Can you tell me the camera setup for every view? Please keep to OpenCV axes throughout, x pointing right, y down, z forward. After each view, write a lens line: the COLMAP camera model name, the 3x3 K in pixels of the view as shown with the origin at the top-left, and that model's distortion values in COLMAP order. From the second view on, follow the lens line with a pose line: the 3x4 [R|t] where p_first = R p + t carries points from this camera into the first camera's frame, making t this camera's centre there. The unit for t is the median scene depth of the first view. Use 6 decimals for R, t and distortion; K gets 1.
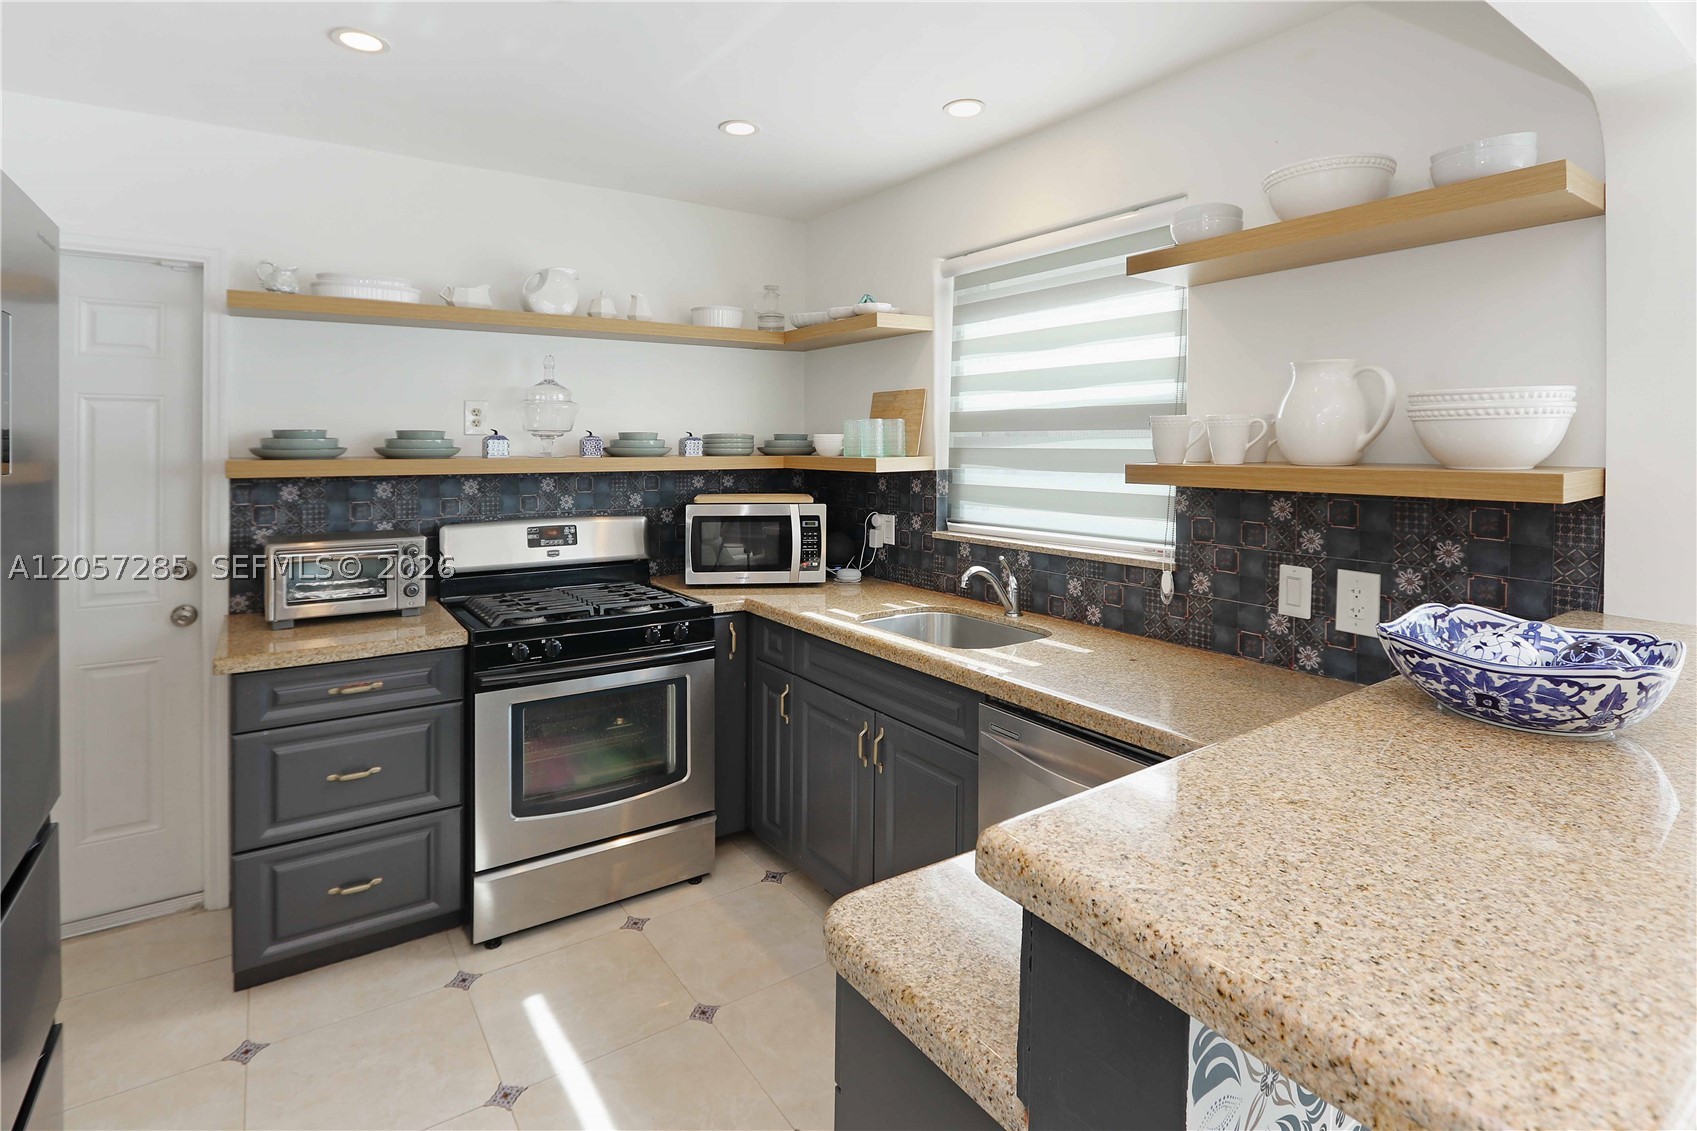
lens RADIAL K [[866.6, 0, 834.6], [0, 866.6, 444.0], [0, 0, 1]] dist [-0.004066, -0.000473]
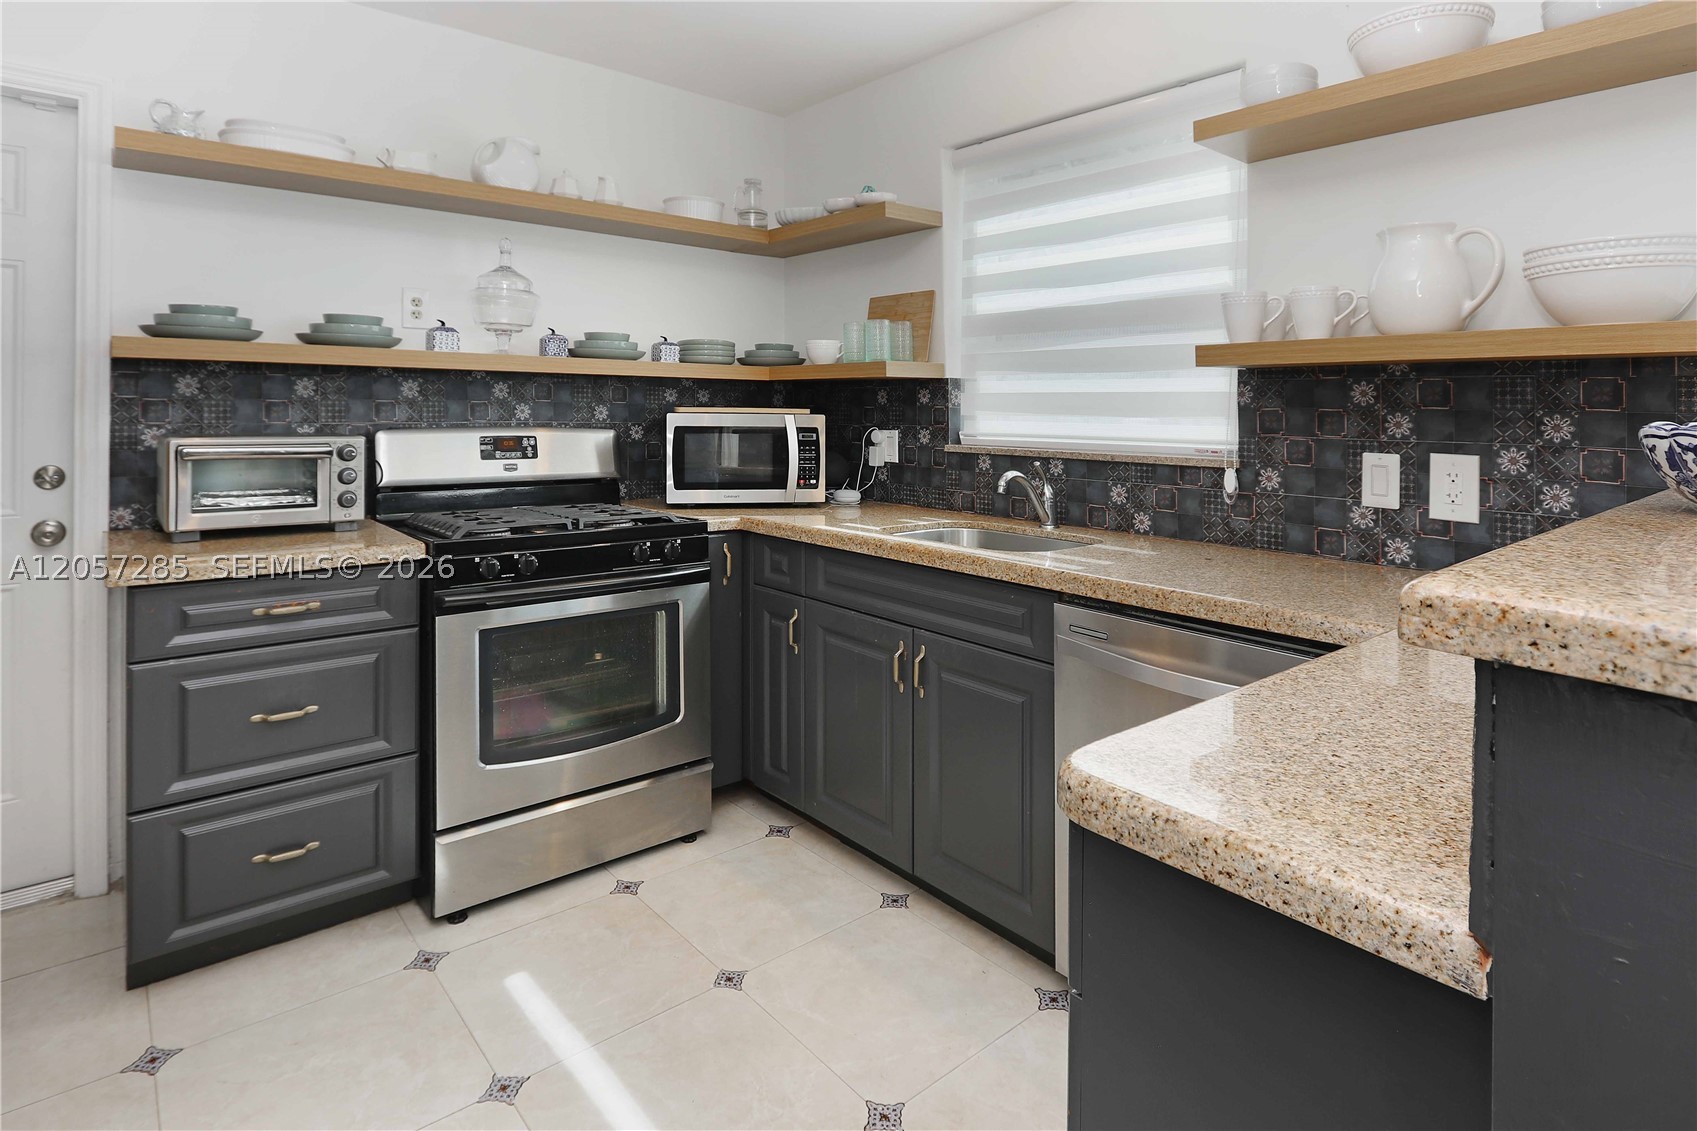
lens RADIAL K [[924.9, 0, 852.8], [0, 924.9, 399.4], [0, 0, 1]] dist [-0.001529, -0.000940]
pose [[0.993731, 0.009874, 0.111361, -0.104558], [-0.008674, 0.999899, -0.011259, 0.076081], [-0.111461, 0.010222, 0.993716, 0.063703]]
